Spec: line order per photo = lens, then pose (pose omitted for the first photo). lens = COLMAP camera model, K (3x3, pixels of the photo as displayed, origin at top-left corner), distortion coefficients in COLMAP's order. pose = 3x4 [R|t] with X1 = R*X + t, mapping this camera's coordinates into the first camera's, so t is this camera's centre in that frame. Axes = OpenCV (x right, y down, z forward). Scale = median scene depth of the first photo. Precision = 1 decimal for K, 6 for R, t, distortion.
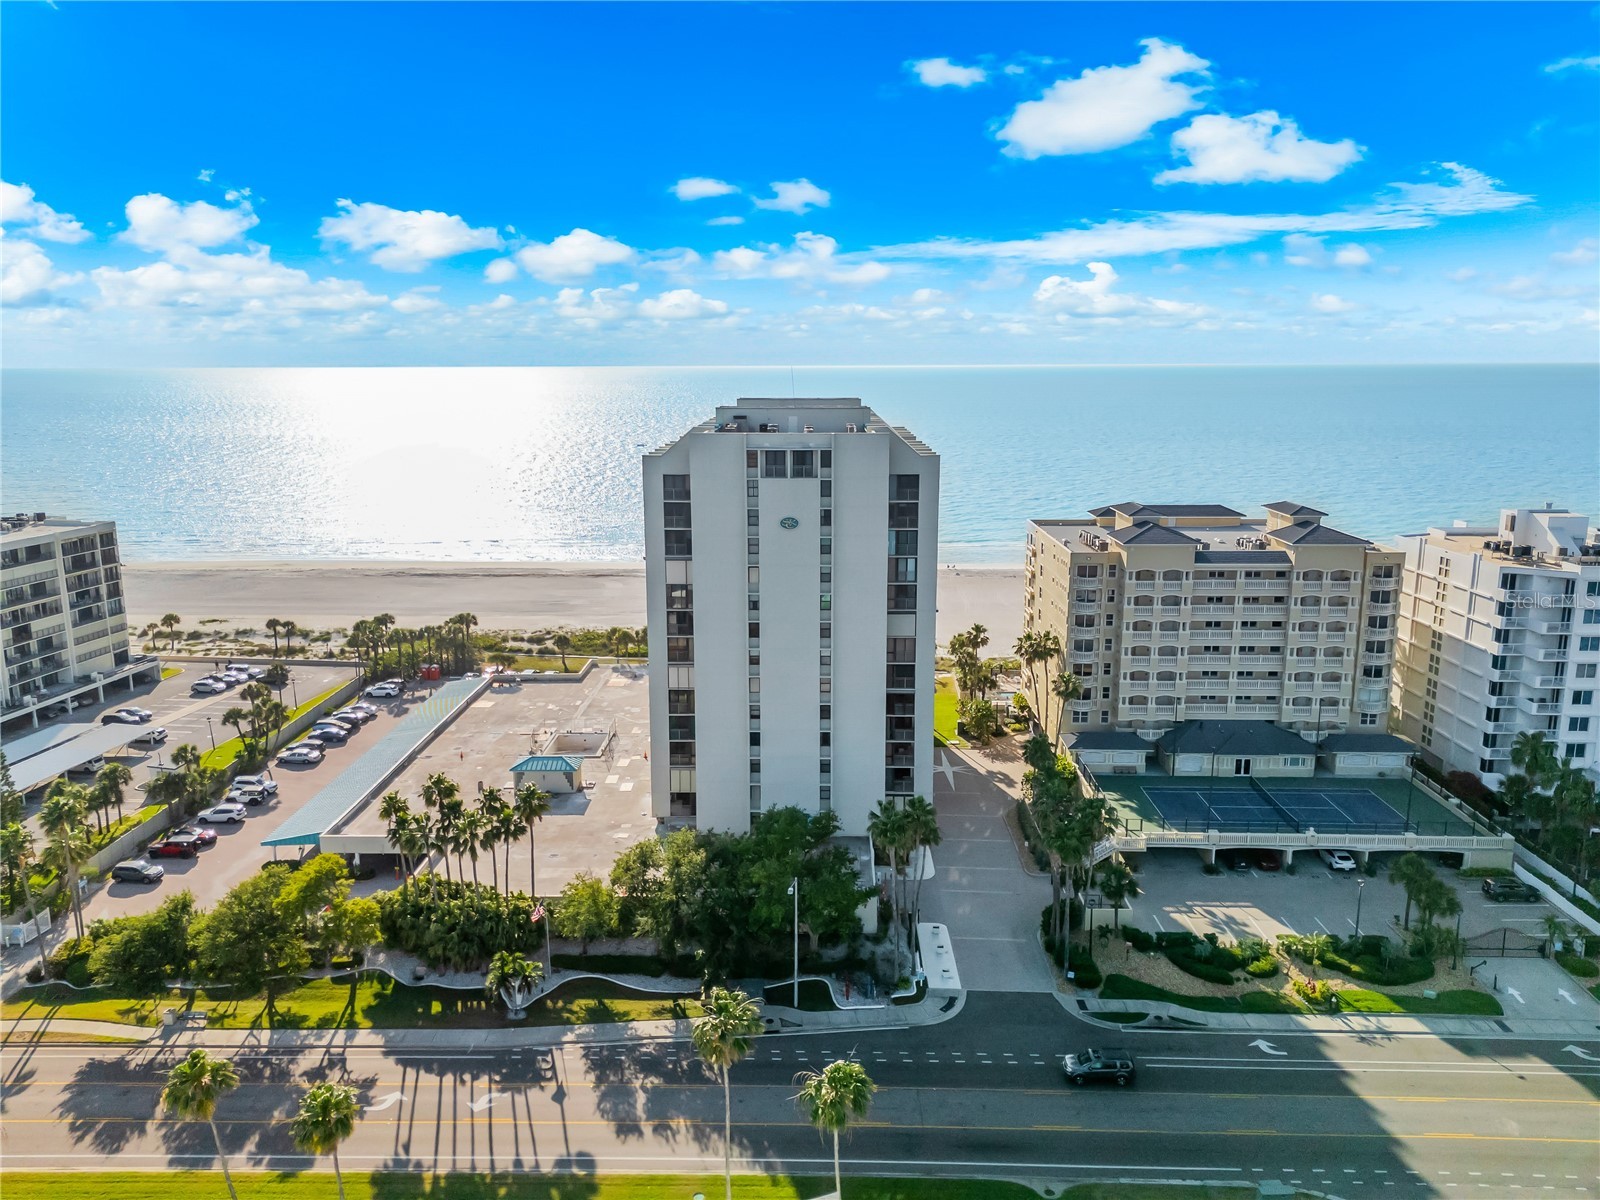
lens RADIAL K [[1173.1, 0, 800.5], [0, 1173.1, 578.0], [0, 0, 1]] dist [0.007765, 0.001801]
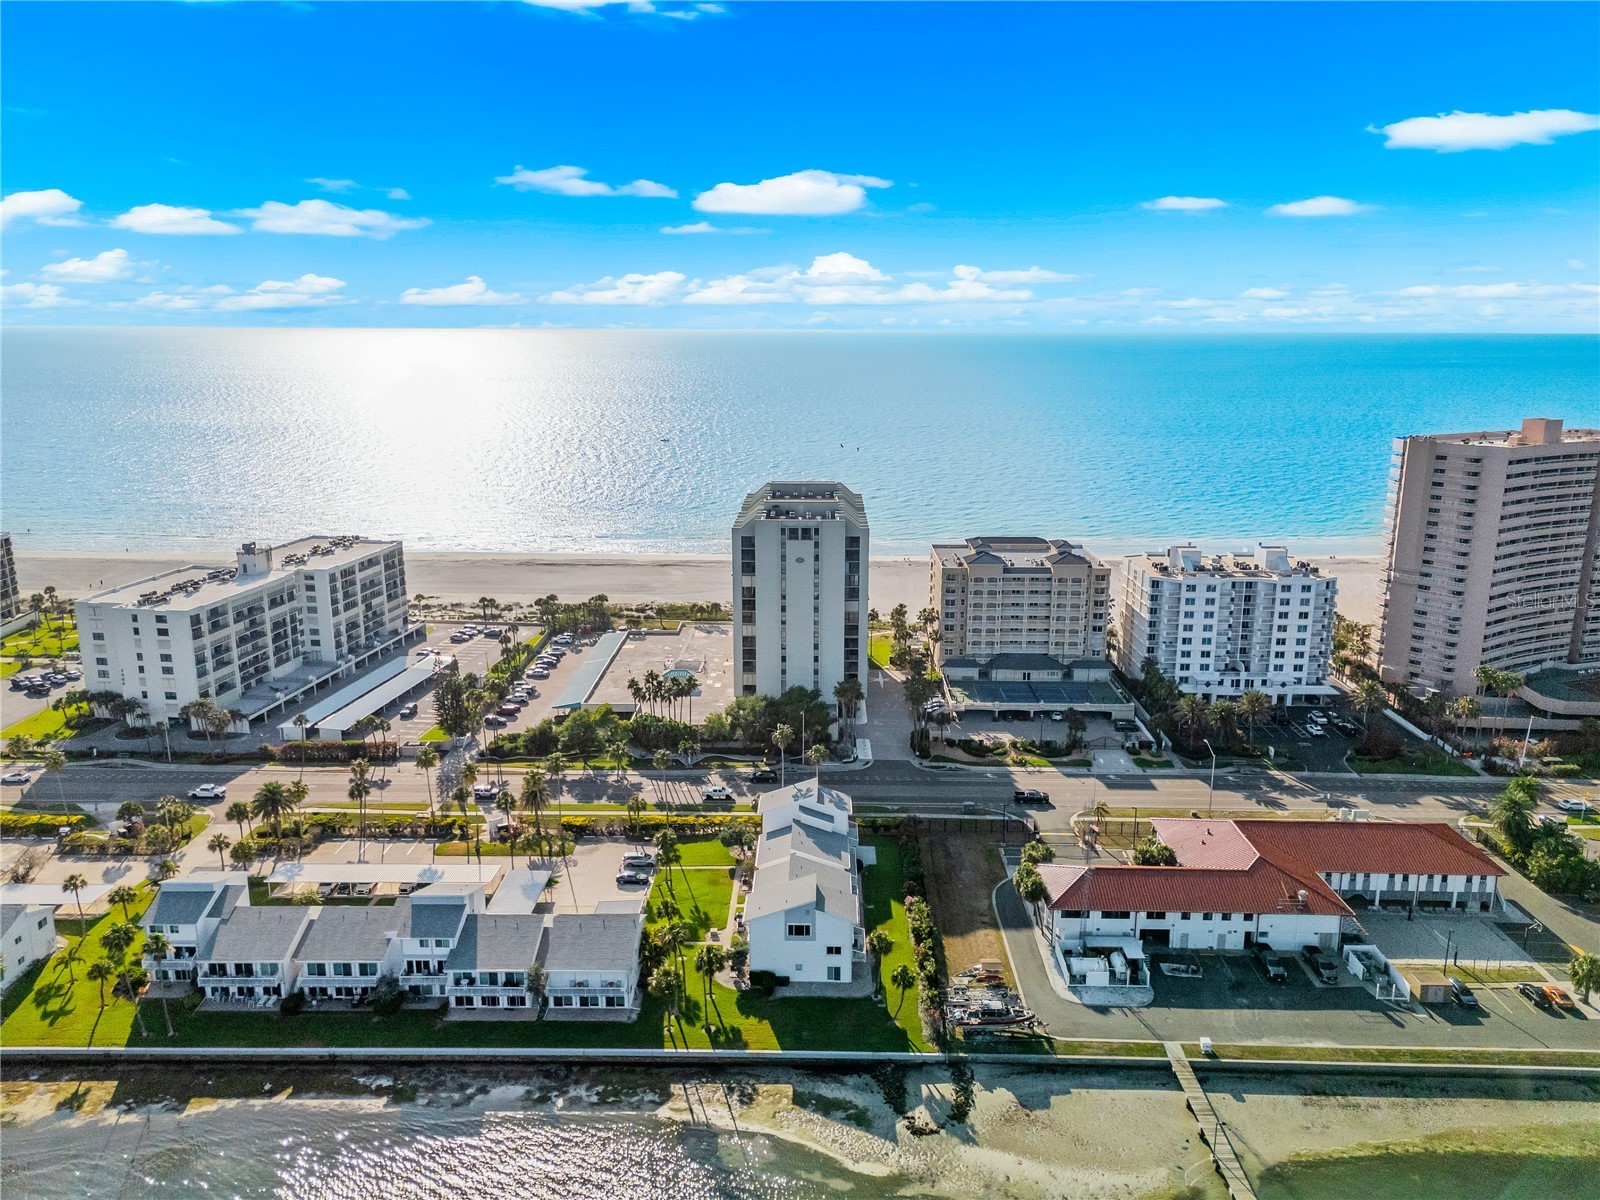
lens RADIAL K [[1167.2, 0, 800.0], [0, 1167.2, 600.0], [0, 0, 1]] dist [0.062417, -0.049901]
pose [[0.999997, 0.001863, 0.001518, -0.011537], [-0.001936, 0.998784, 0.049259, -0.074169], [-0.001424, -0.049262, 0.998785, -1.105466]]
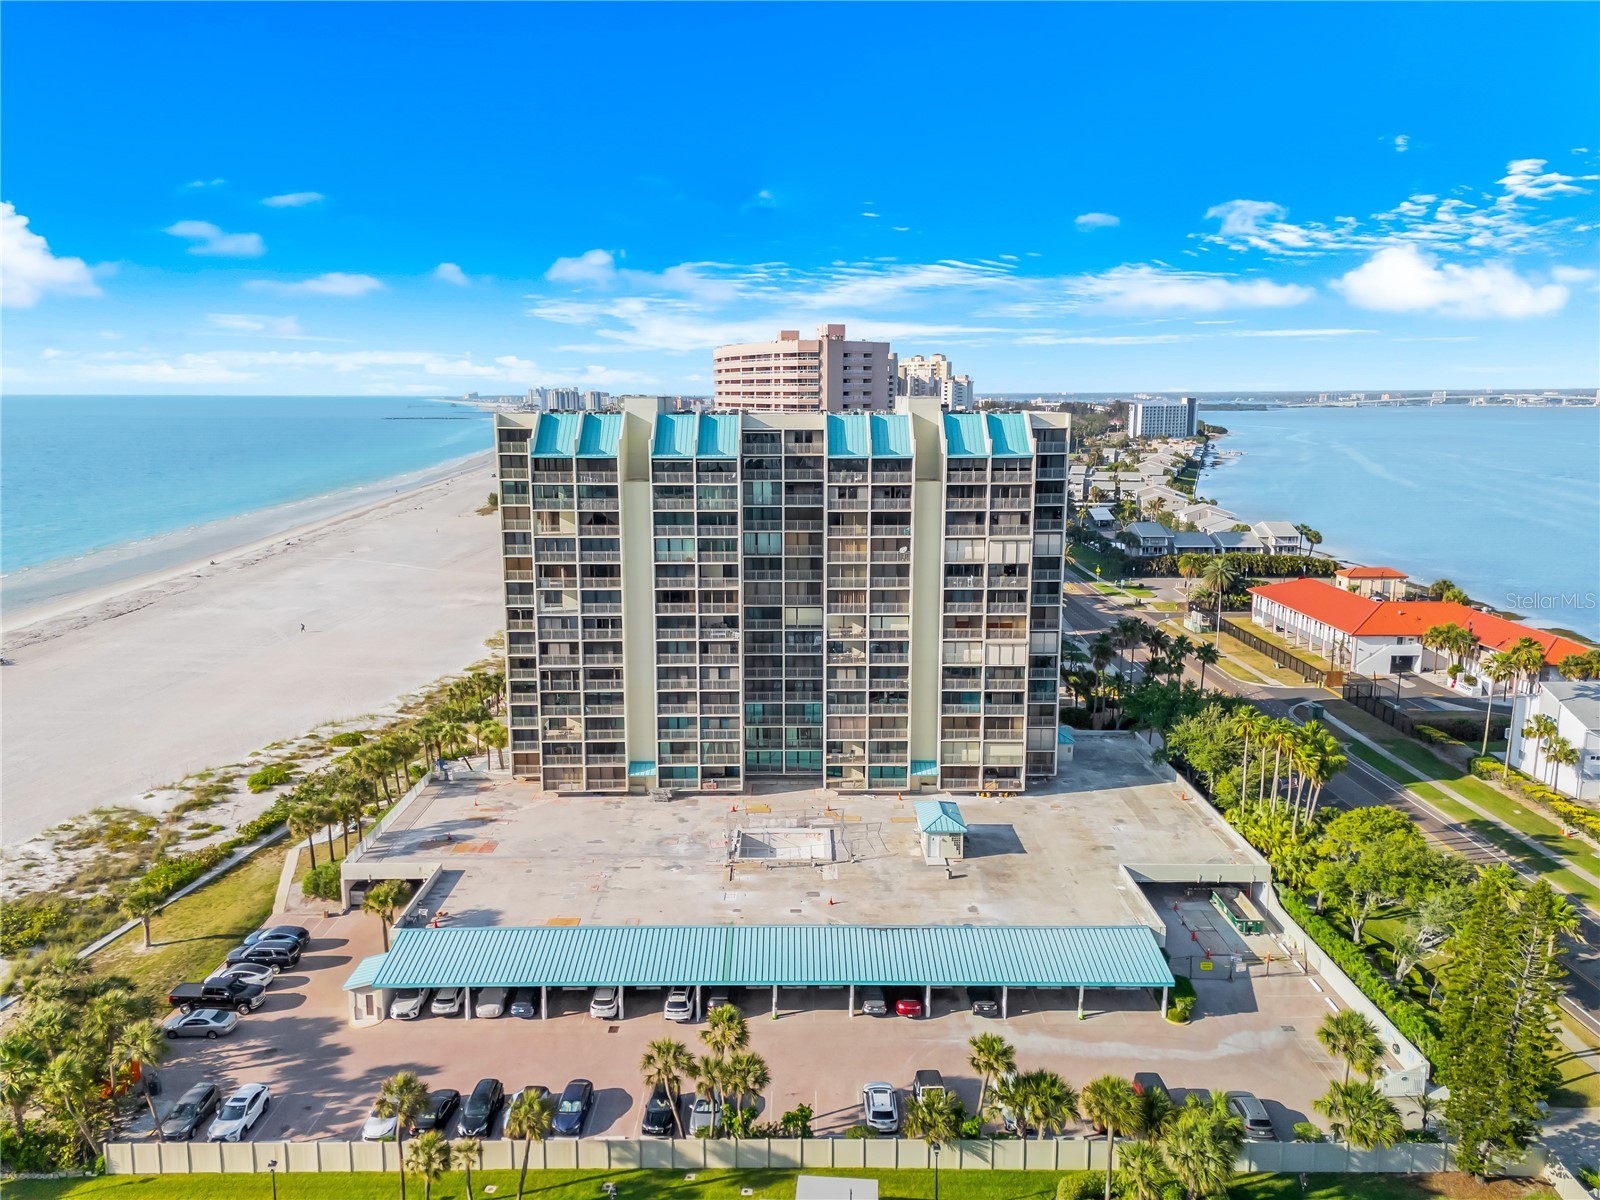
lens RADIAL K [[1168.7, 0, 800.0], [0, 1168.7, 600.0], [0, 0, 1]] dist [0.105329, -0.137142]
pose [[-0.027469, -0.170999, 0.984888, -1.131324], [0.180035, 0.968303, 0.173140, -0.177138], [-0.983277, 0.182070, 0.004188, 1.176151]]
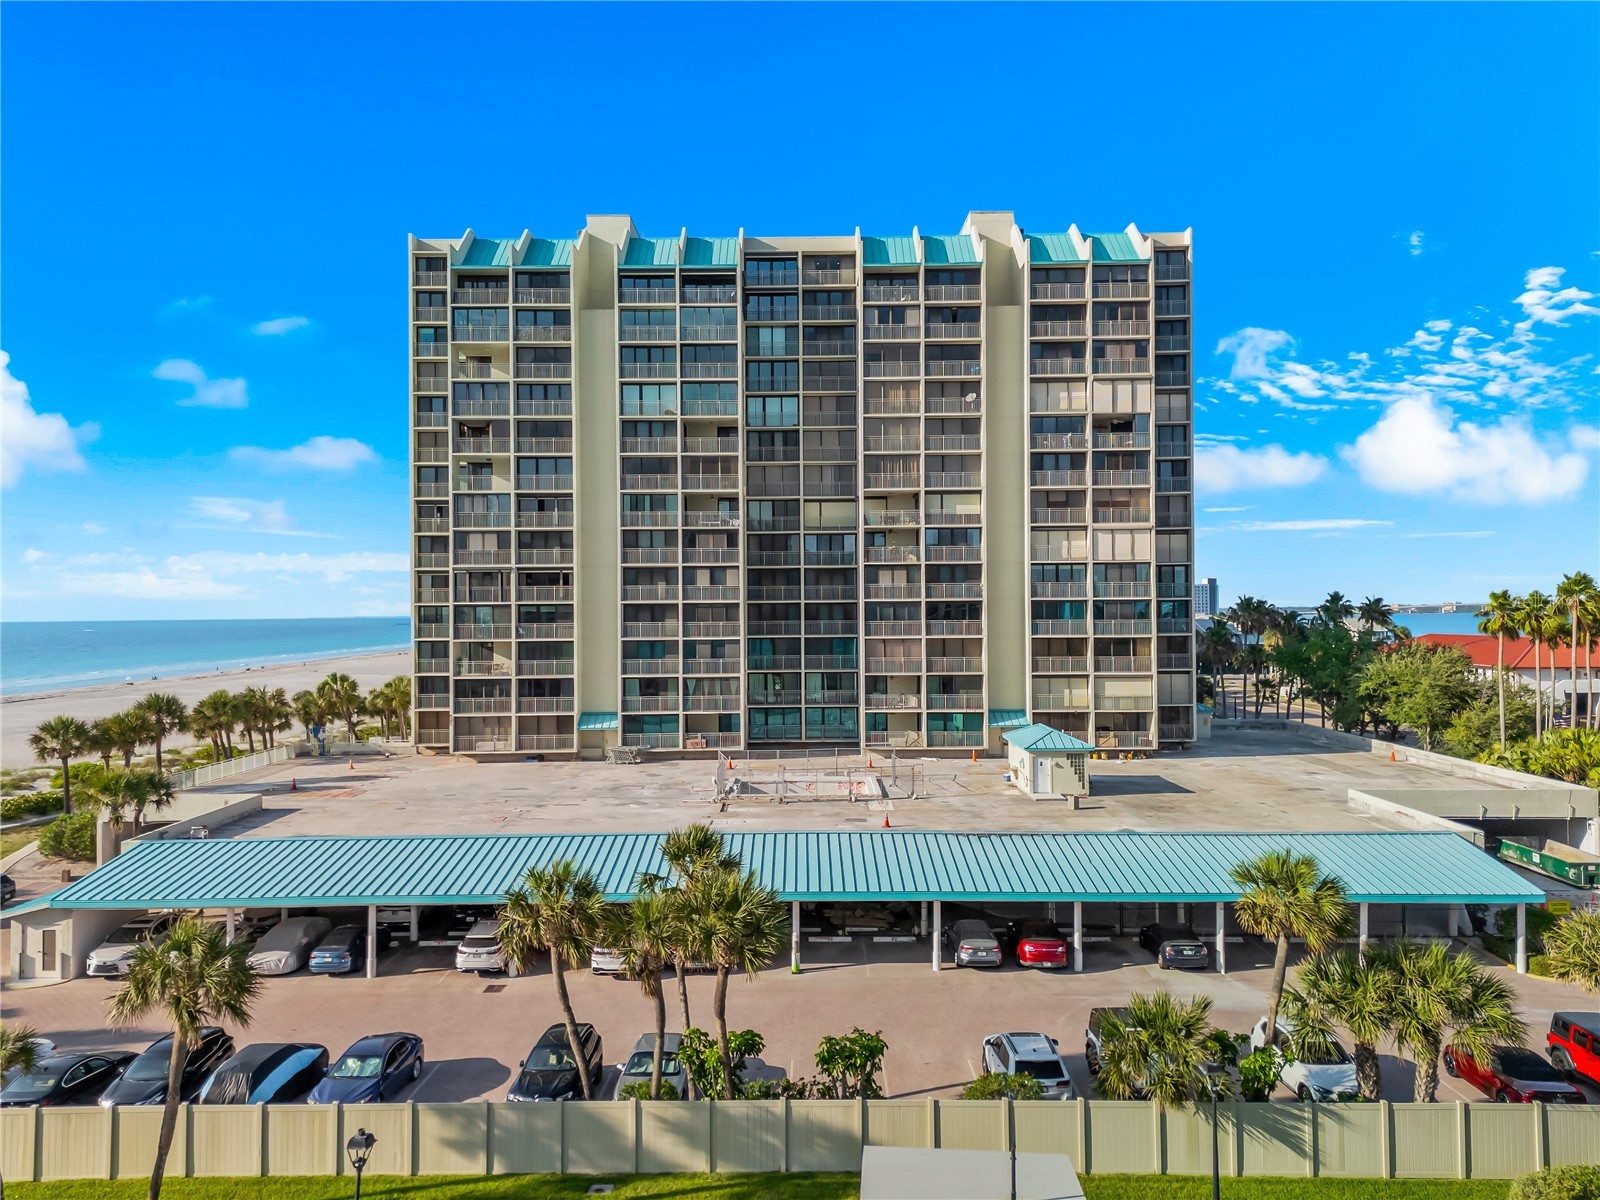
lens RADIAL K [[1168.7, 0, 800.0], [0, 1168.7, 600.0], [0, 0, 1]] dist [0.105329, -0.137142]
pose [[-0.024499, 0.002580, 0.999697, -0.845680], [0.186395, 0.982473, 0.002032, 0.075246], [-0.982169, 0.186388, -0.024550, 1.229080]]
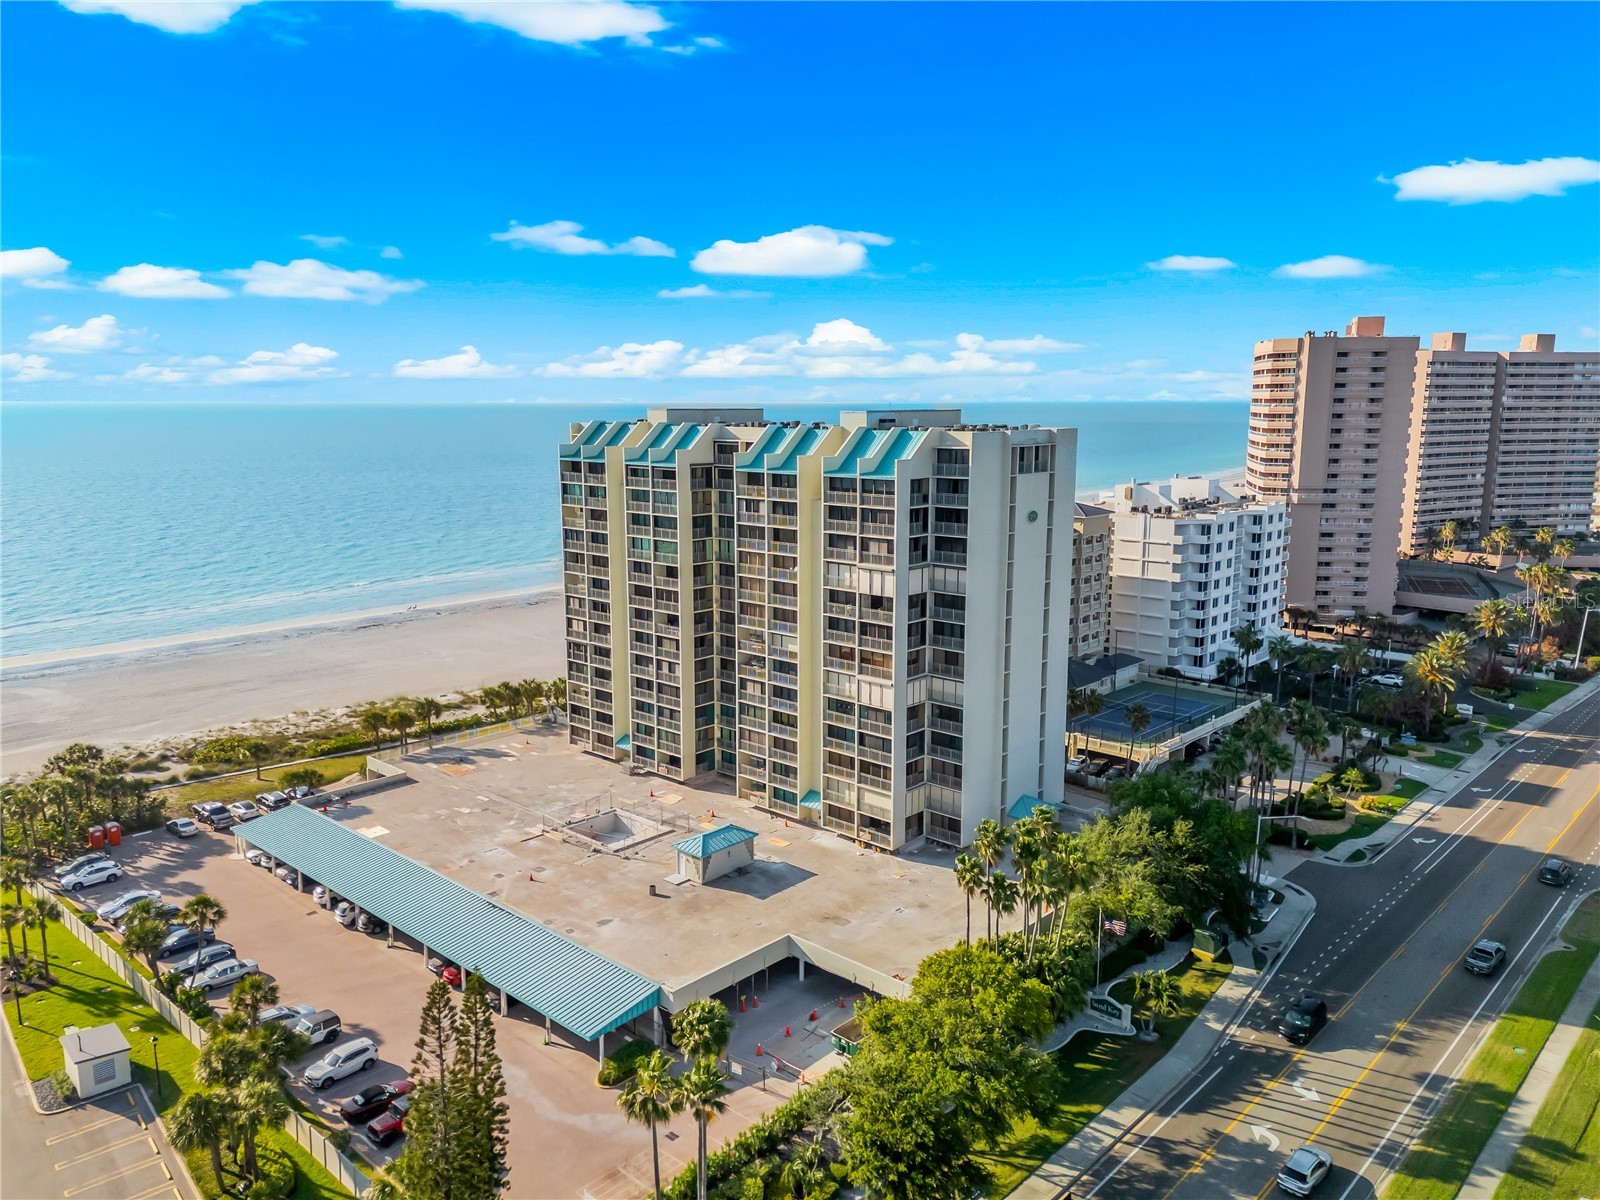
lens RADIAL K [[1167.2, 0, 800.0], [0, 1167.2, 600.0], [0, 0, 1]] dist [0.062417, -0.049901]
pose [[0.661323, -0.125516, 0.739525, -0.848875], [0.133885, 0.989821, 0.048271, -0.047757], [-0.738056, 0.067089, 0.671396, 0.423634]]
